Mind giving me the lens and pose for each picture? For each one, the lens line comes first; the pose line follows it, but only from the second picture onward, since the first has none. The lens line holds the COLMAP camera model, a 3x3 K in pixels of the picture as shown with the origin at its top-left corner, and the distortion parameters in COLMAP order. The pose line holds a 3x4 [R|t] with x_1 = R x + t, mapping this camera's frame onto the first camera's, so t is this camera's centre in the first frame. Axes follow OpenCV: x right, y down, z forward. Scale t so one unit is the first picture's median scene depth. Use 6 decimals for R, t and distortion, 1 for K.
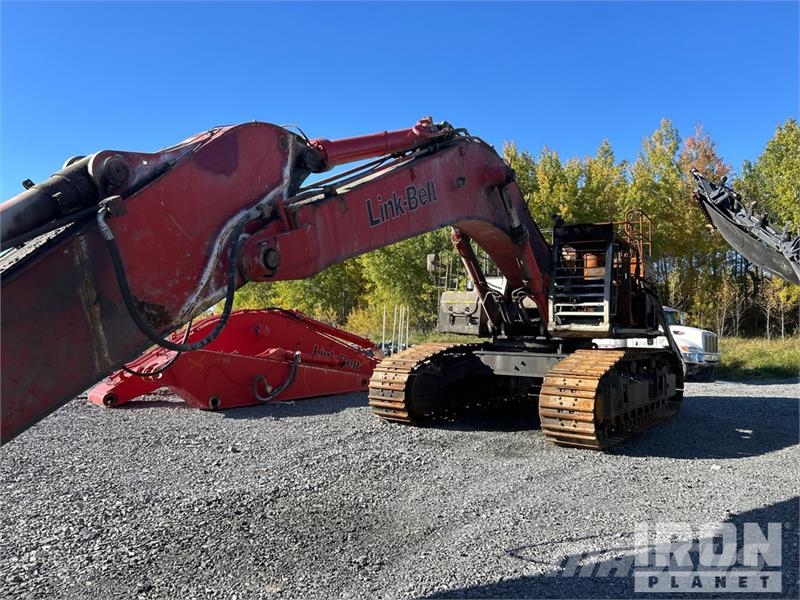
lens RADIAL K [[593.0, 0, 395.5], [0, 593.0, 304.9], [0, 0, 1]] dist [0.084737, -0.135312]
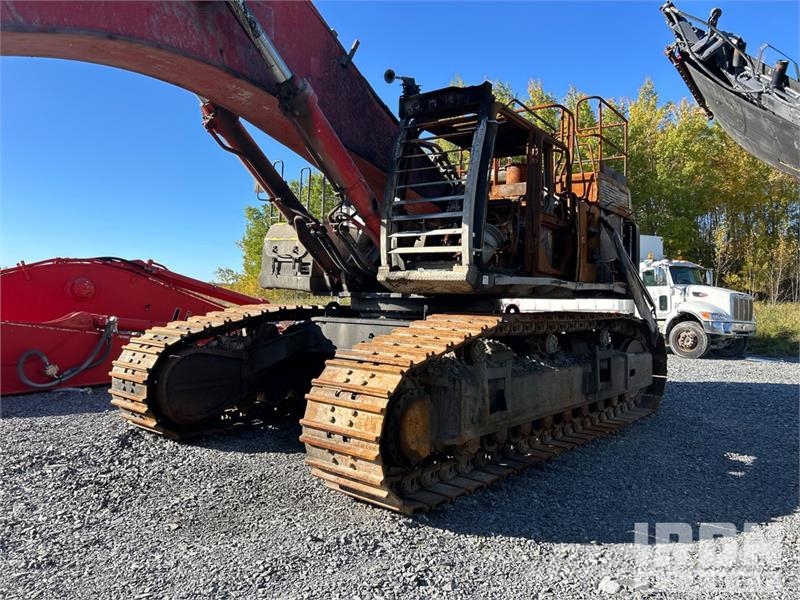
lens RADIAL K [[594.6, 0, 407.3], [0, 594.6, 298.4], [0, 0, 1]] dist [0.067334, -0.076455]
pose [[0.997504, 0.002345, -0.070576, 0.324090], [0.000878, 0.998959, 0.045611, 0.033932], [0.070609, -0.045559, 0.996463, 0.438080]]
